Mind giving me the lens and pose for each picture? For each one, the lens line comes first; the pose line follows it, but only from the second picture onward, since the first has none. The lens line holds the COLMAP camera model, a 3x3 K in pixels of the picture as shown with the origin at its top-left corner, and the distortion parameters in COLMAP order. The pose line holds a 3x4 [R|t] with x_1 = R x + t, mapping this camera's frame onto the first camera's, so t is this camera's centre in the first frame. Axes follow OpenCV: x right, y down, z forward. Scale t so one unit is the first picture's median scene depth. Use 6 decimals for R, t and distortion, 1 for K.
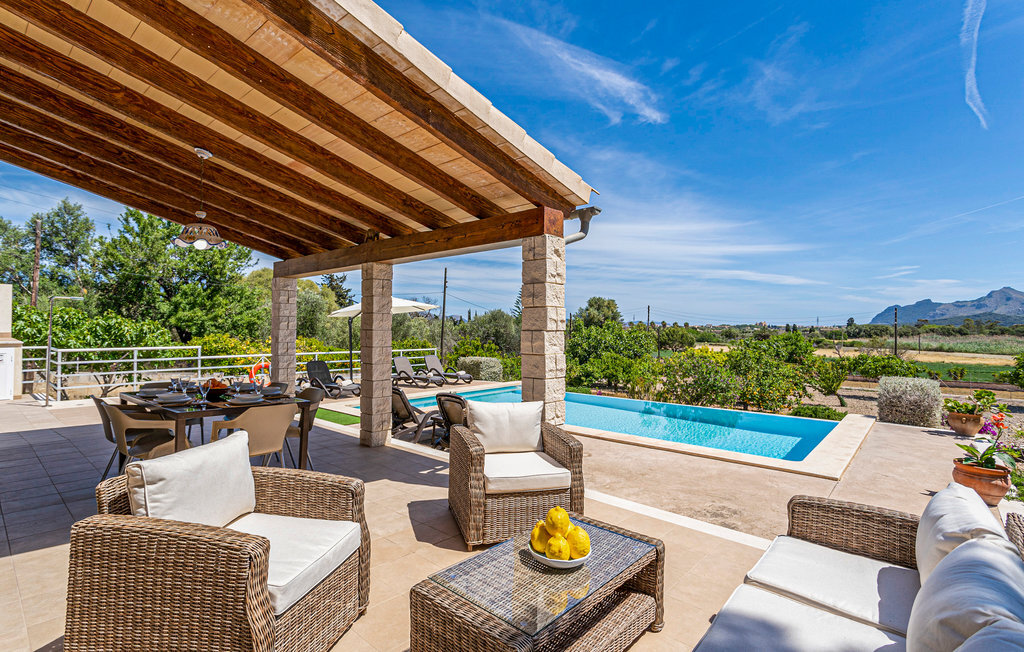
lens RADIAL K [[491.5, 0, 512.0], [0, 491.5, 326.0], [0, 0, 1]] dist [0.001250, 0.000644]
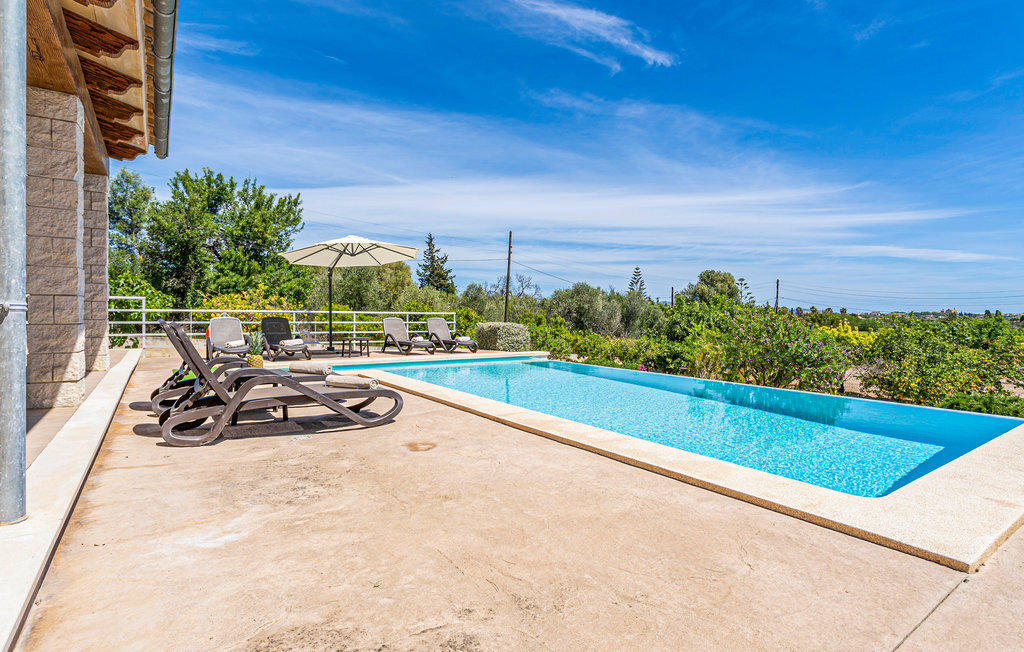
lens RADIAL K [[510.4, 0, 513.2], [0, 510.4, 312.7], [0, 0, 1]] dist [0.014716, 0.000323]
pose [[0.973152, 0.003492, -0.230137, 0.113561], [-0.003328, 0.999994, 0.001104, 0.036429], [0.230139, -0.000308, 0.973158, 0.151955]]
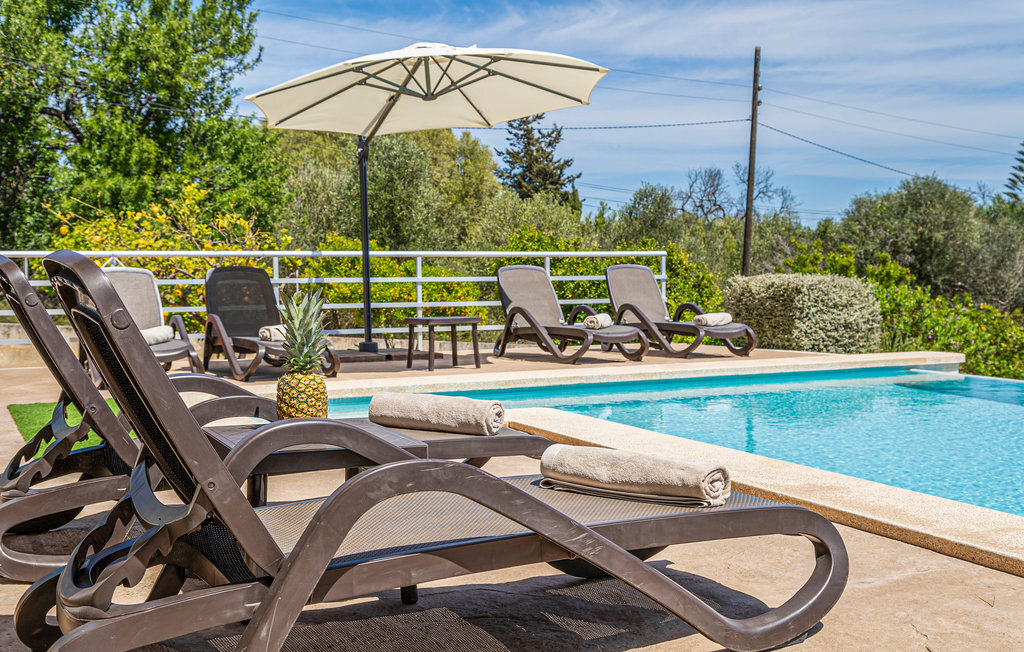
lens RADIAL K [[1171.5, 0, 512.0], [0, 1171.5, 326.0], [0, 0, 1]] dist [0.025672, 0.014722]
pose [[0.923590, 0.009181, -0.383273, 0.036361], [0.012772, 0.998421, 0.054695, 0.041812], [0.383170, -0.055411, 0.922014, 0.216639]]
